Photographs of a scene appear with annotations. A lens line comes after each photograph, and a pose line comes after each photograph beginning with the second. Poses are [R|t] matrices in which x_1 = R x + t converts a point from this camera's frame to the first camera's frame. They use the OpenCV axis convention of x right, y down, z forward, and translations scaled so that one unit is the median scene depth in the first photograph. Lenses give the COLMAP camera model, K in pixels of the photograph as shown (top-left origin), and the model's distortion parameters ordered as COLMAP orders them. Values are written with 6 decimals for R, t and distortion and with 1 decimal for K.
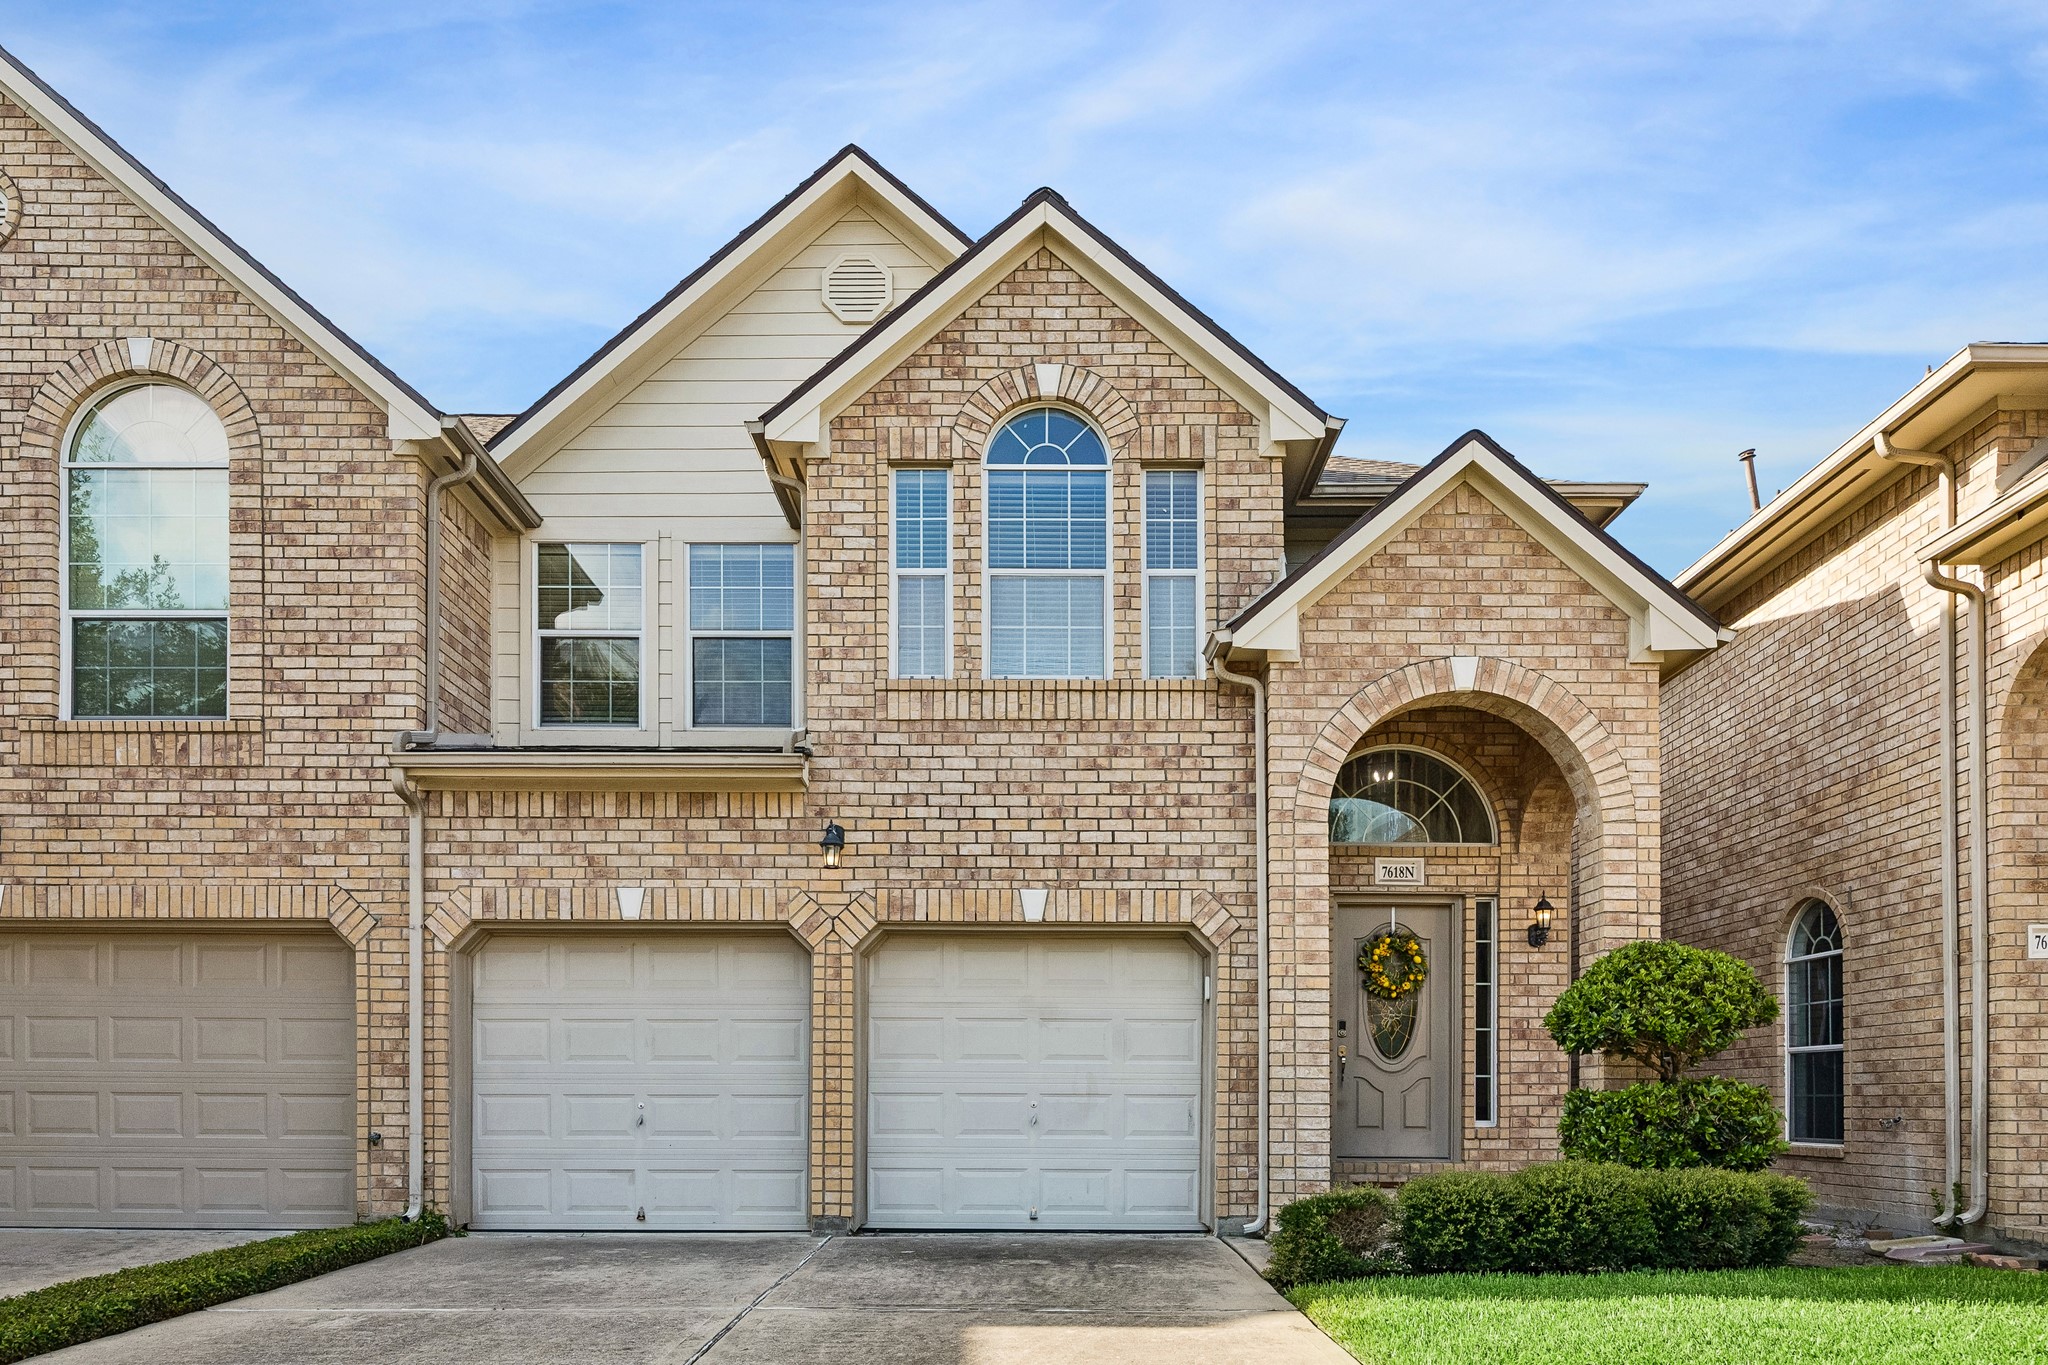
lens RADIAL K [[1164.6, 0, 1024.0], [0, 1164.6, 682.5], [0, 0, 1]] dist [-0.003440, -0.000898]
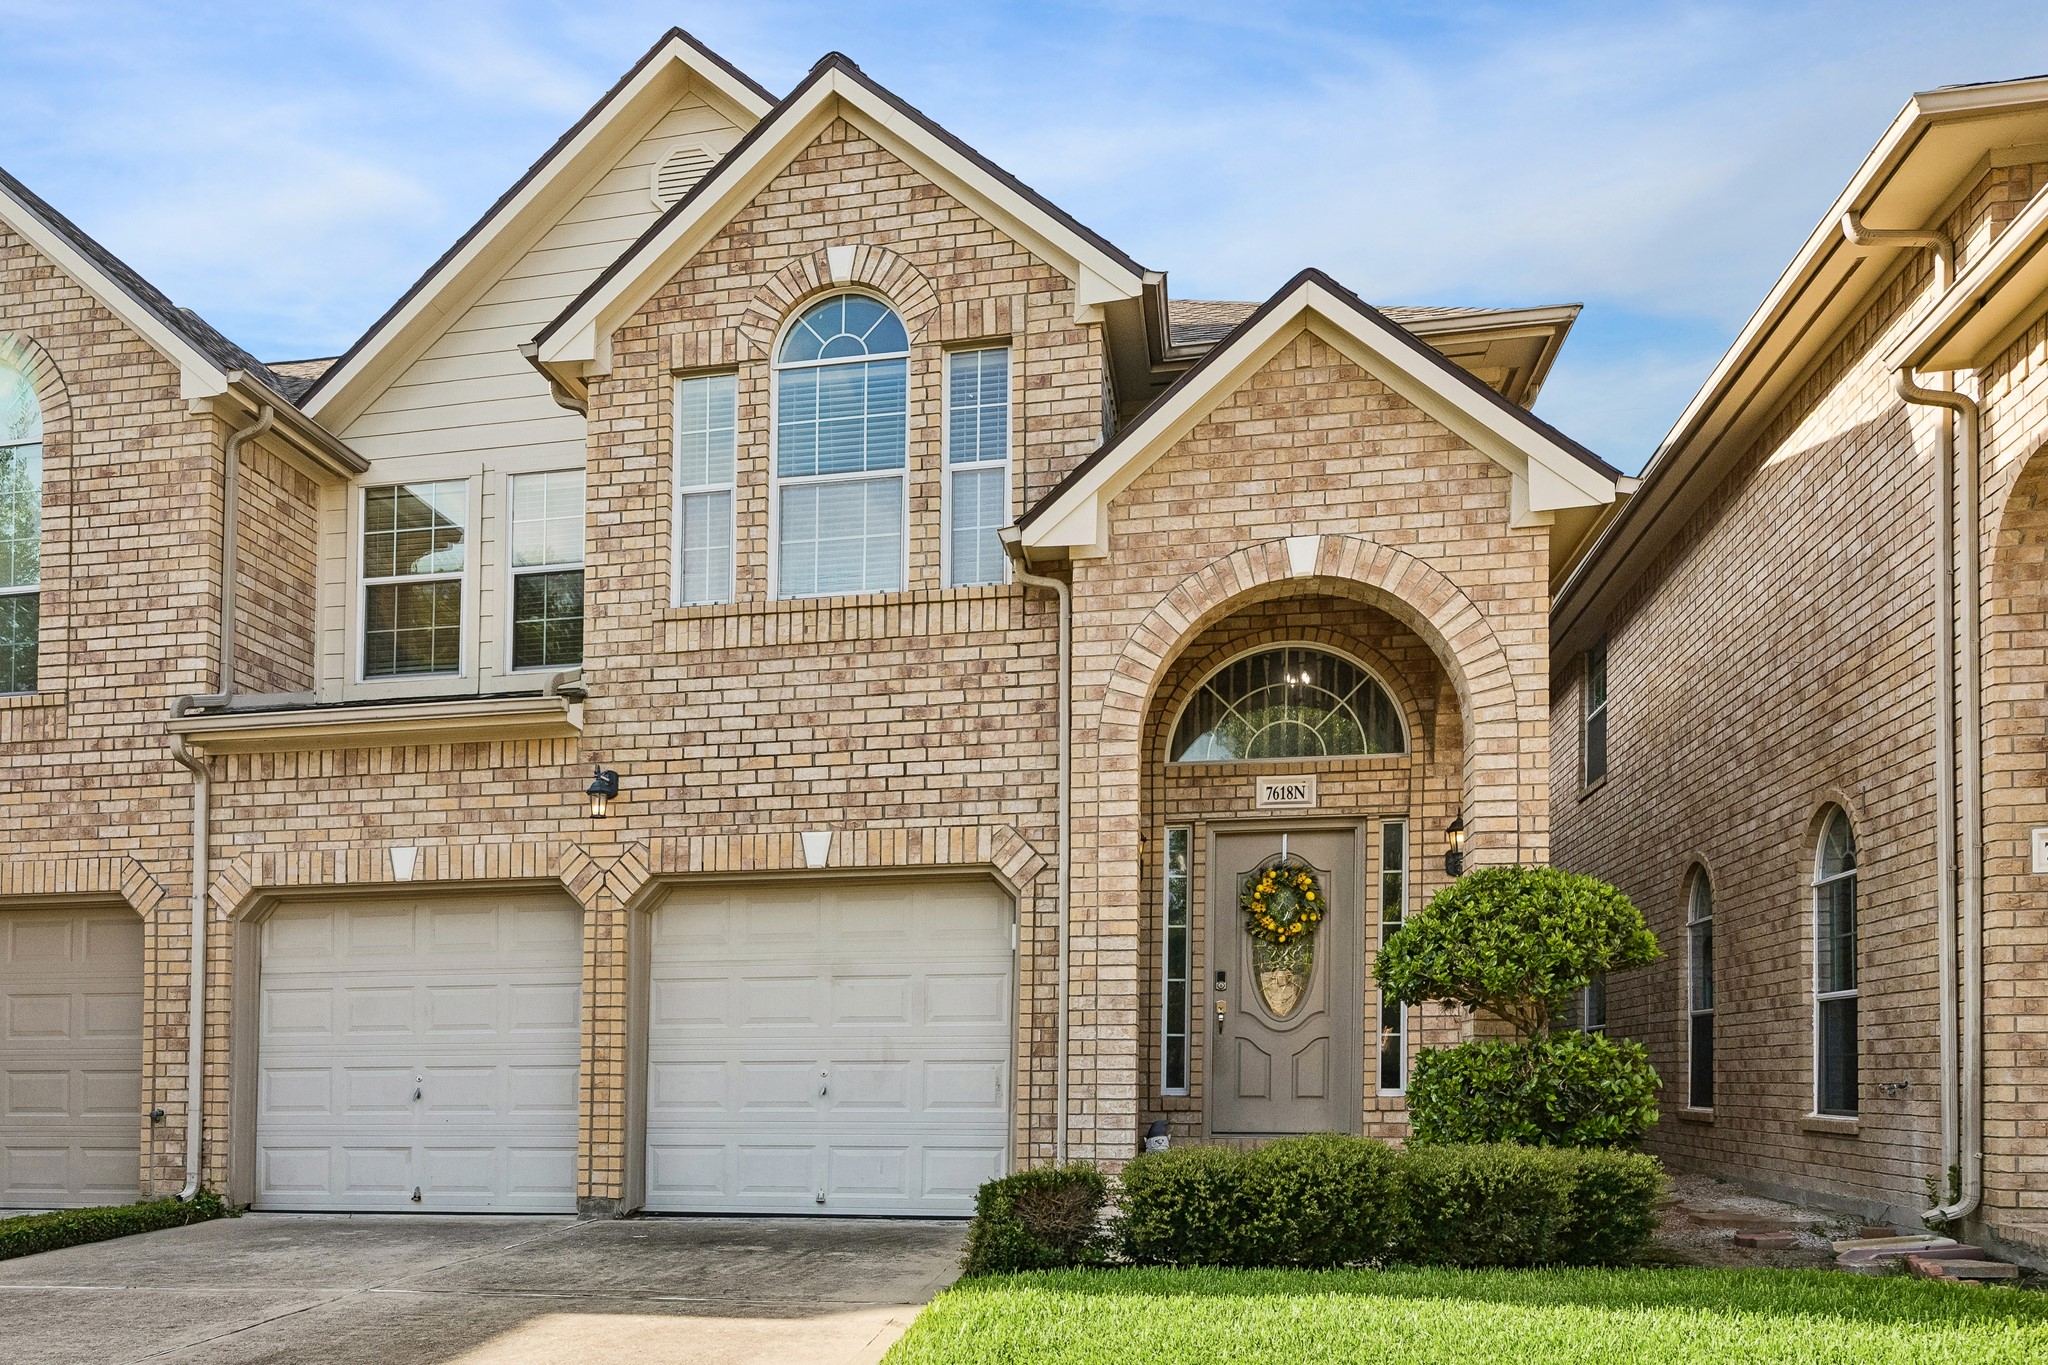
lens RADIAL K [[1361.9, 0, 1023.9], [0, 1361.9, 546.8], [0, 0, 1]] dist [0.004007, -0.001098]
pose [[0.982505, -0.074991, -0.170469, 0.348957], [0.070866, 0.997030, -0.030163, 0.000970], [0.172225, 0.017555, 0.984901, -0.013422]]
